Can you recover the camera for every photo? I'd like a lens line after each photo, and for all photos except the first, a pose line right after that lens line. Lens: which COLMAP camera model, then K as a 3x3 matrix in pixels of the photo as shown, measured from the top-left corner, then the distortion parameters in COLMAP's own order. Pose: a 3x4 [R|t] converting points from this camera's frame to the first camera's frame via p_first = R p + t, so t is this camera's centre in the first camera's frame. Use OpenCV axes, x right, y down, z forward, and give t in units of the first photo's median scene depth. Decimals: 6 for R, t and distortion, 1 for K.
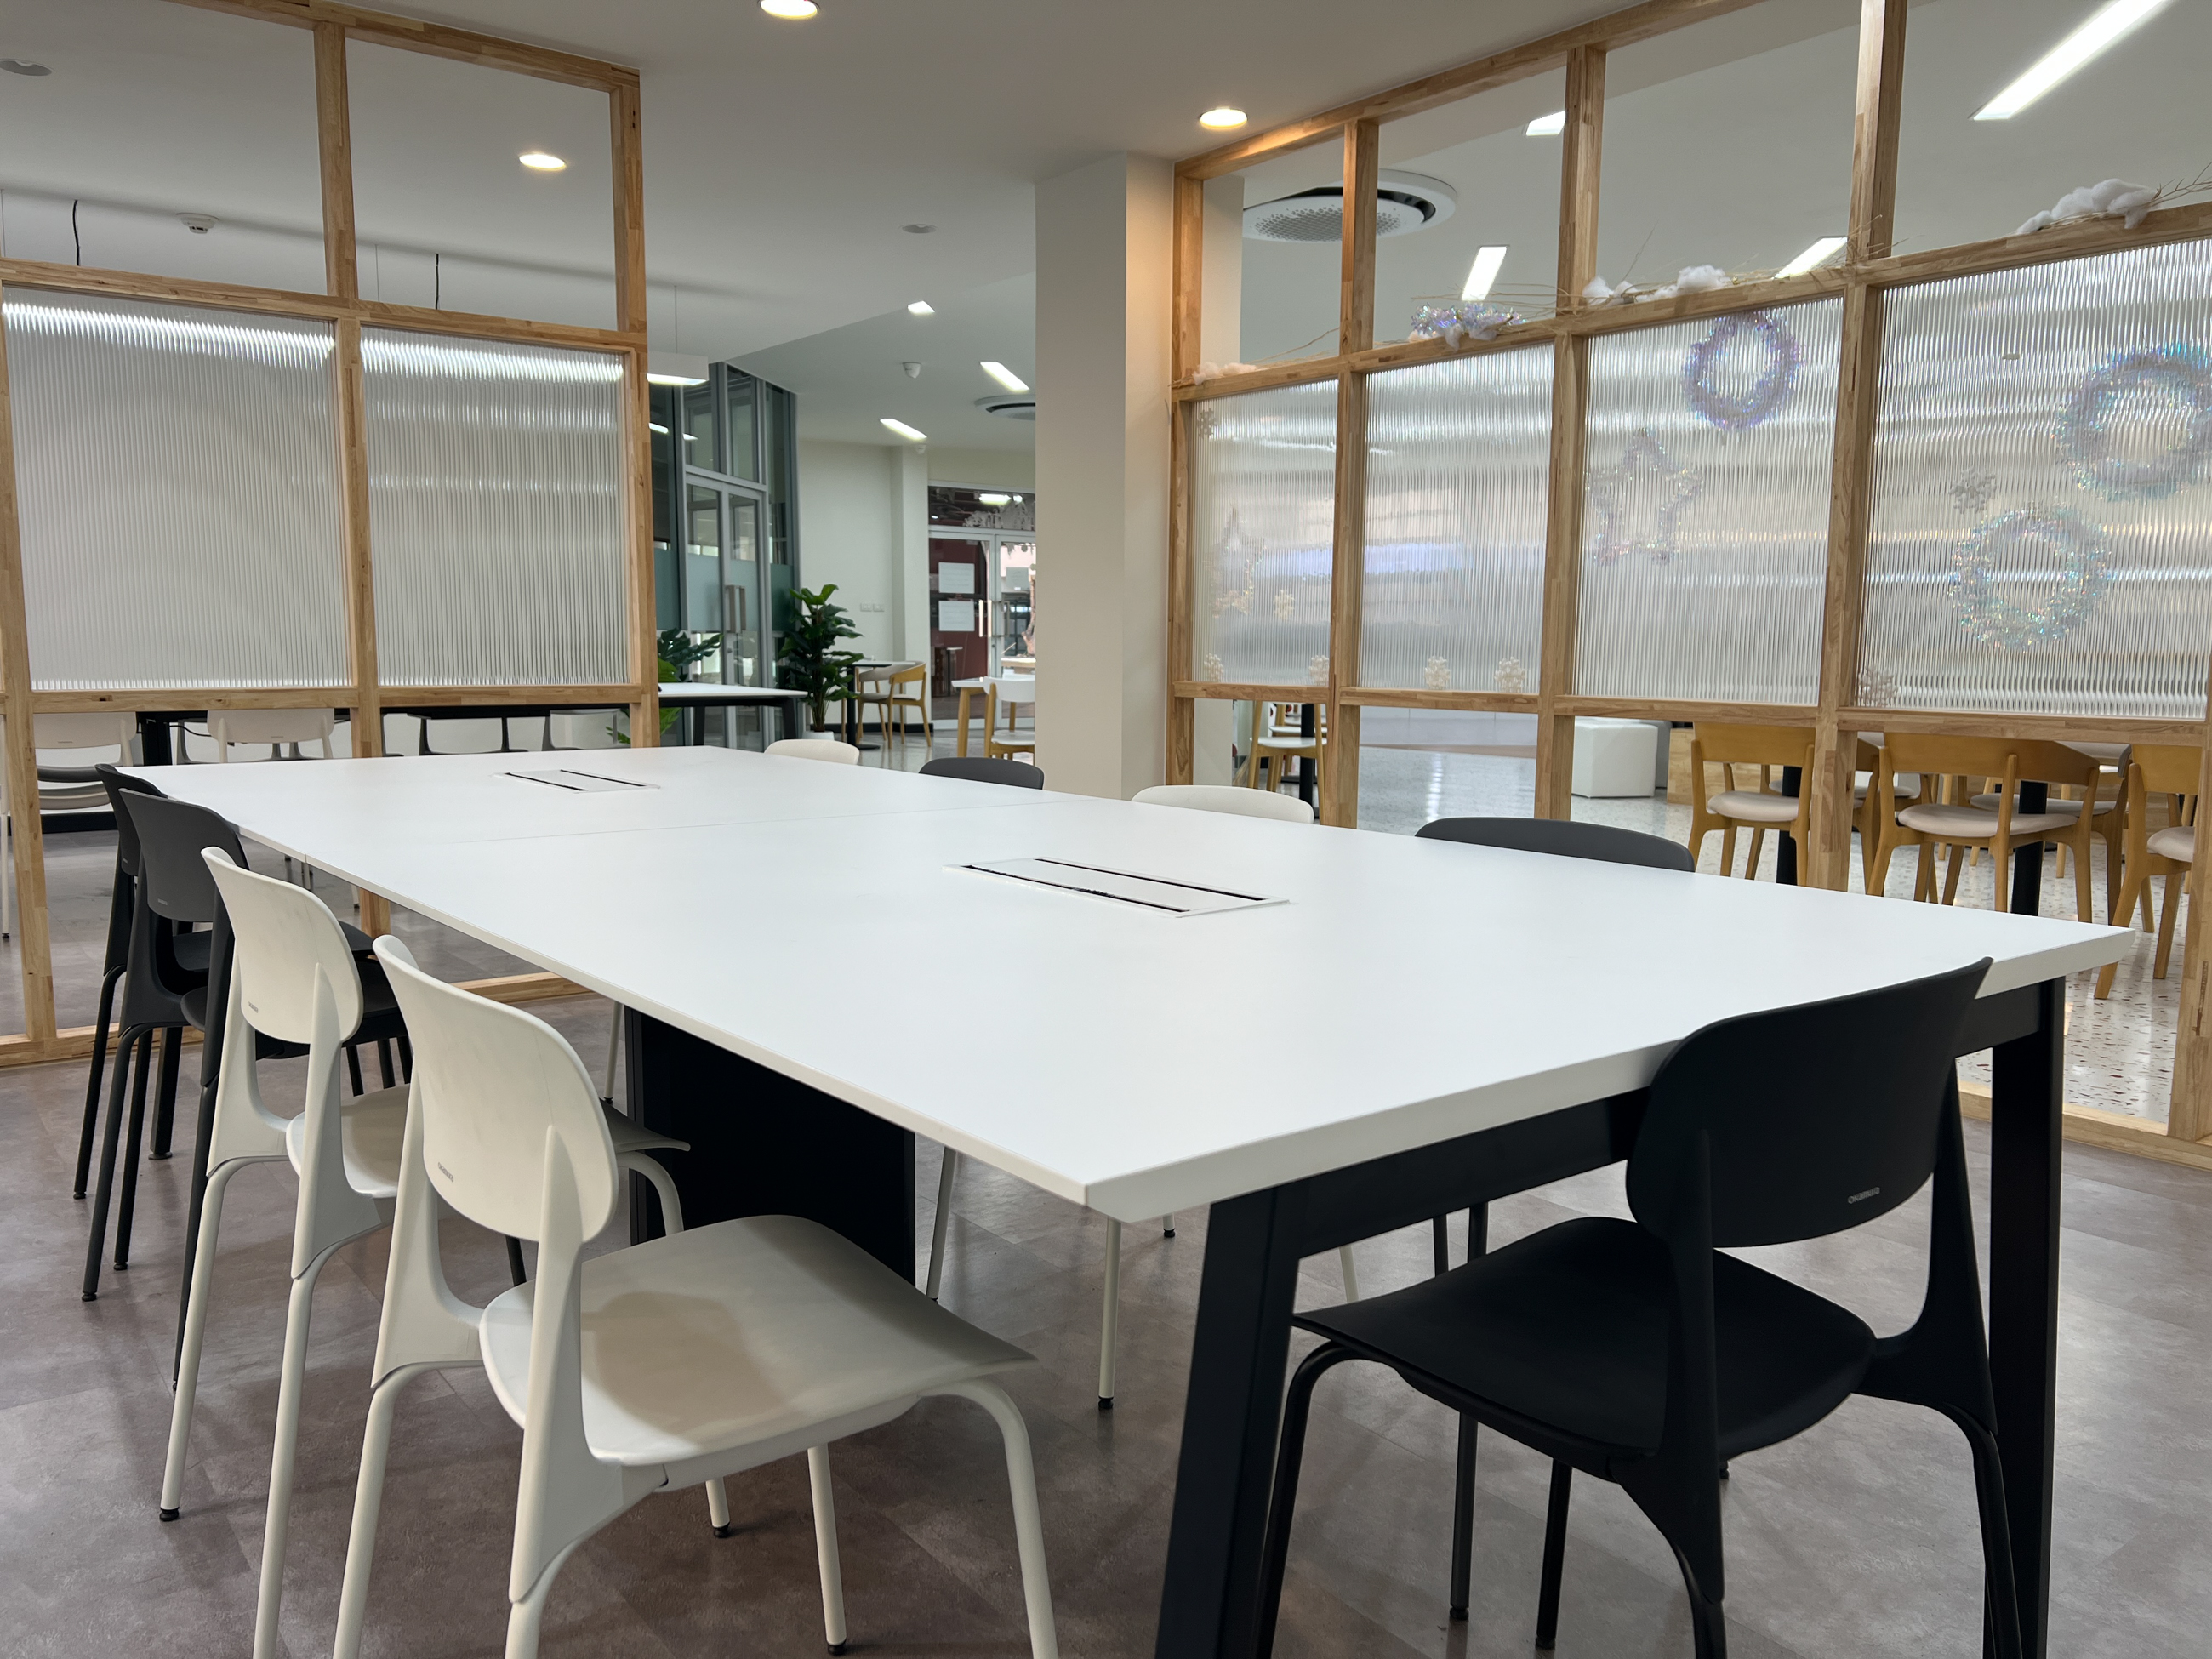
lens RADIAL K [[1660.9, 0, 1105.1], [0, 1660.9, 835.2], [0, 0, 1]] dist [0.001513, -0.016103]
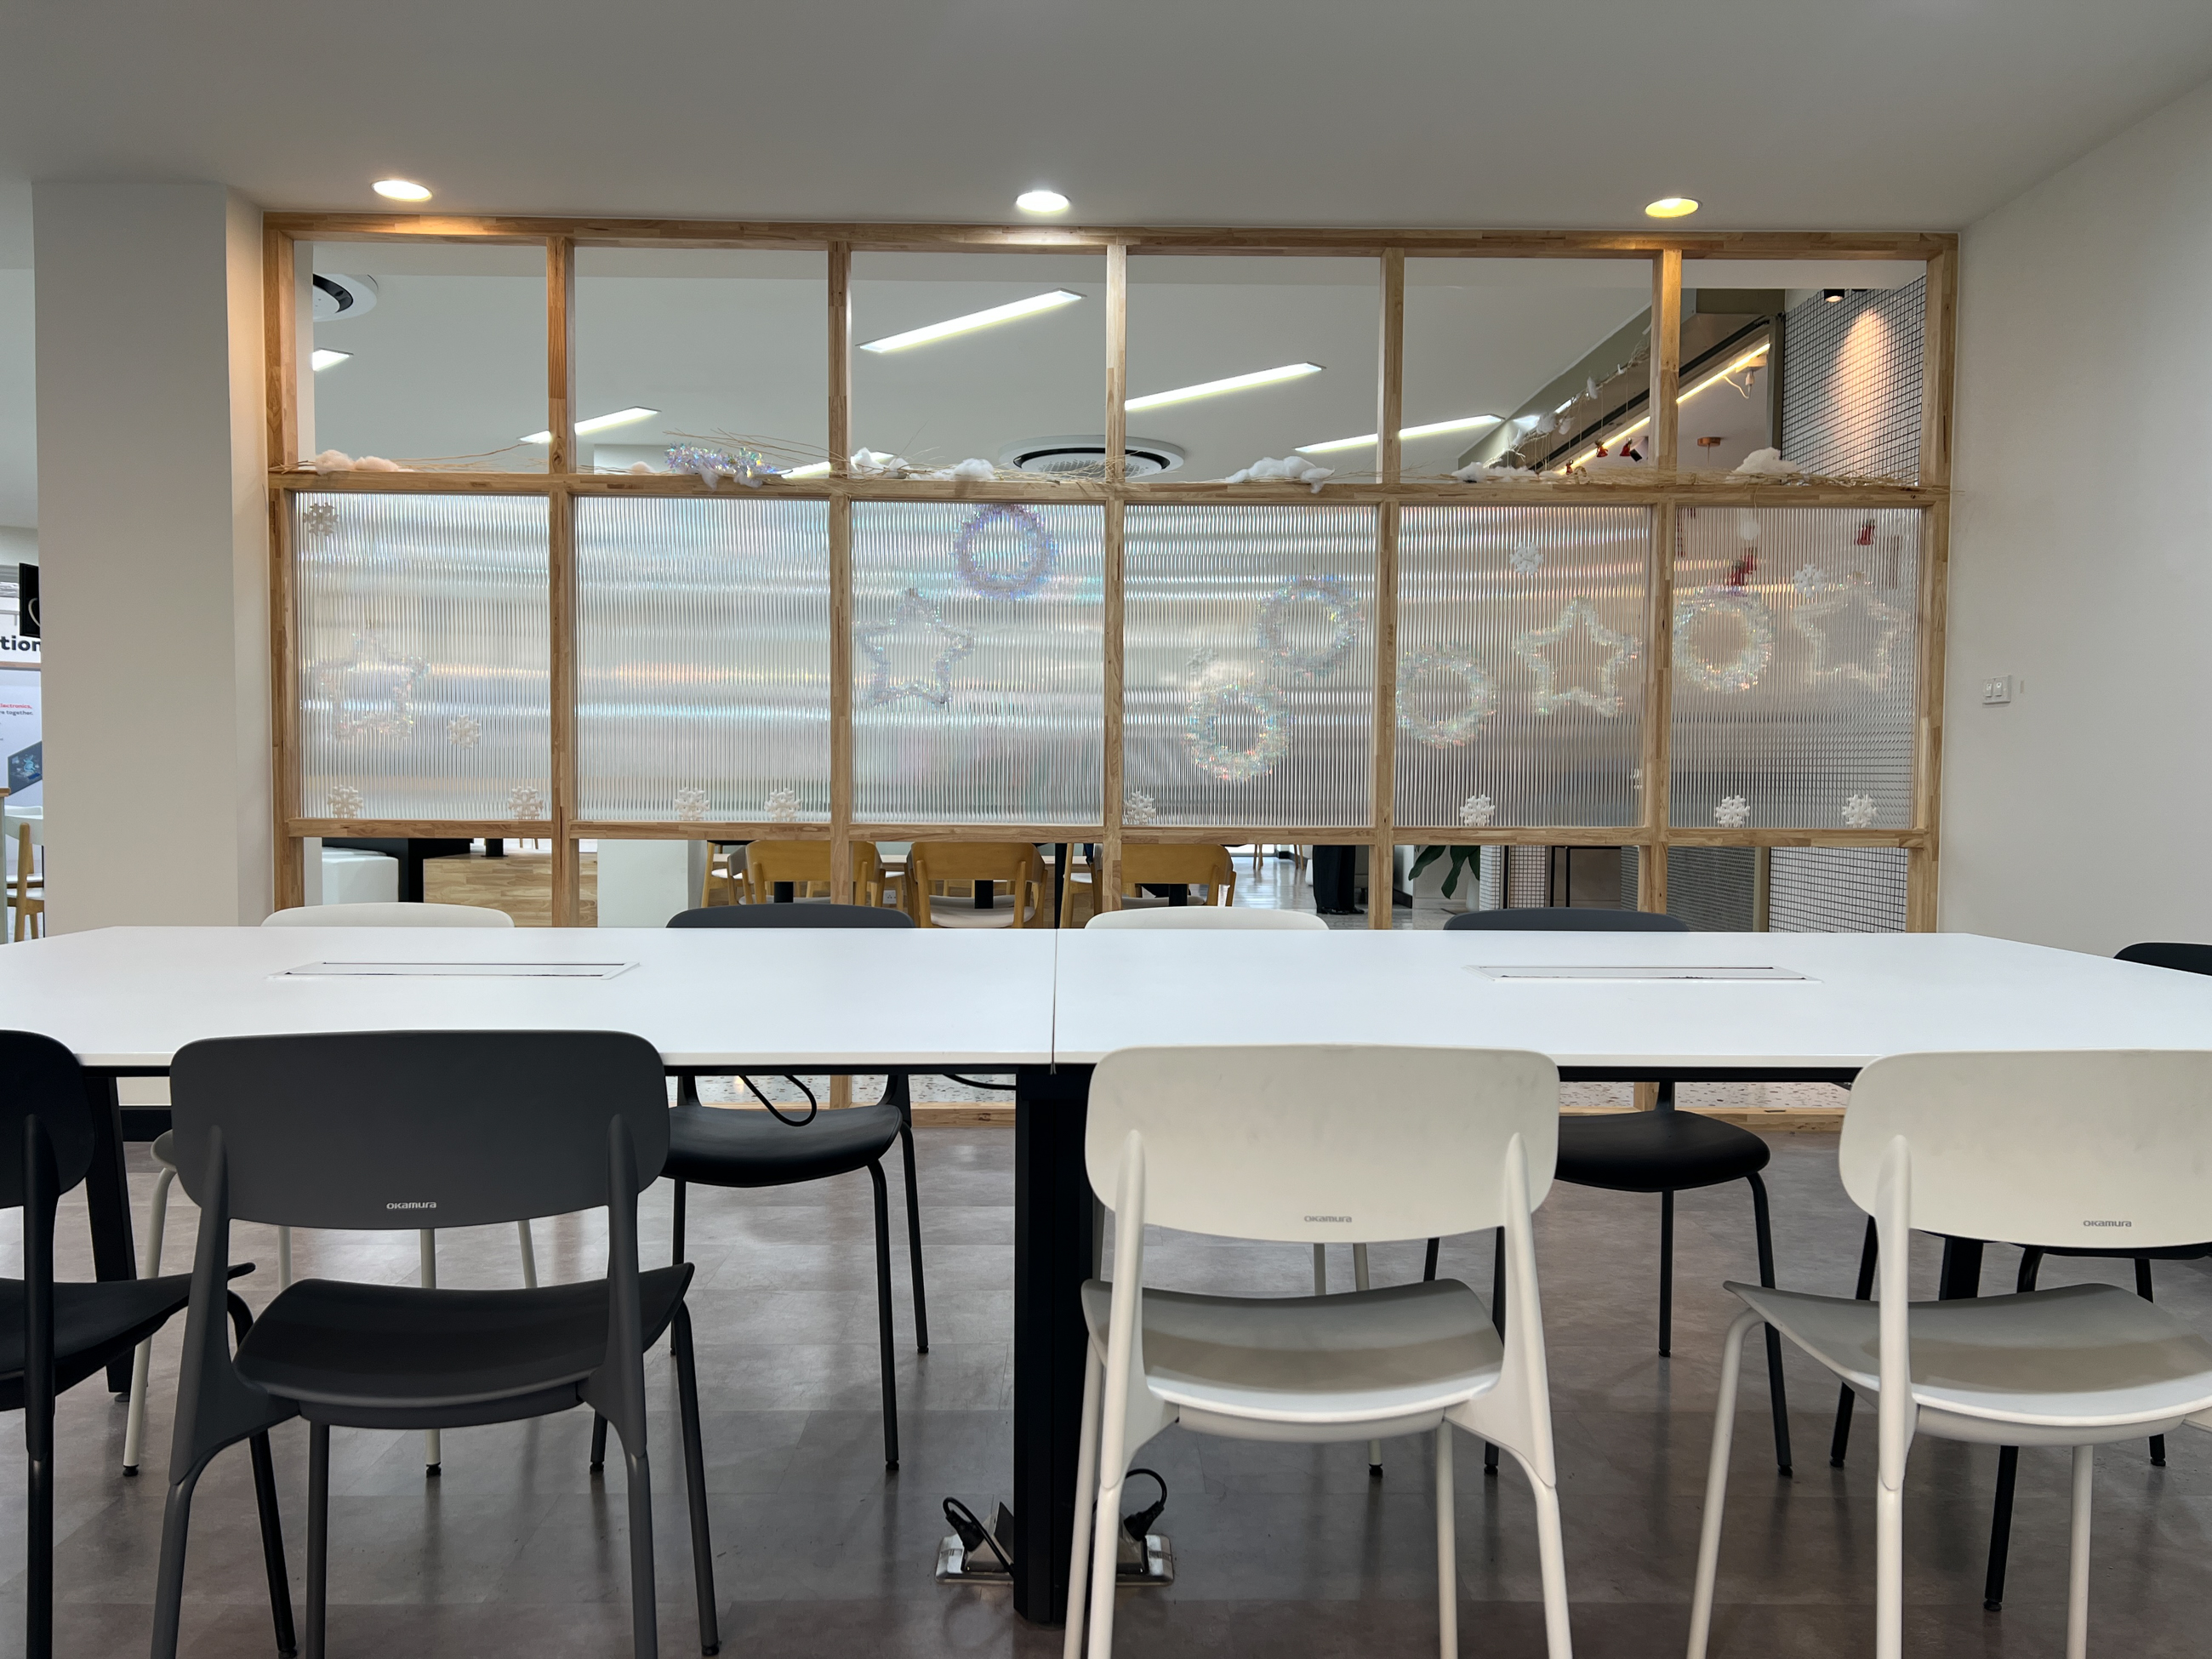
lens RADIAL K [[1660.9, 0, 1107.5], [0, 1660.9, 829.8], [0, 0, 1]] dist [0.001513, -0.016103]
pose [[0.576555, -0.027540, 0.816594, -0.530105], [0.092941, 0.995155, -0.032059, -0.030865], [-0.811755, 0.094379, 0.576322, 0.250708]]
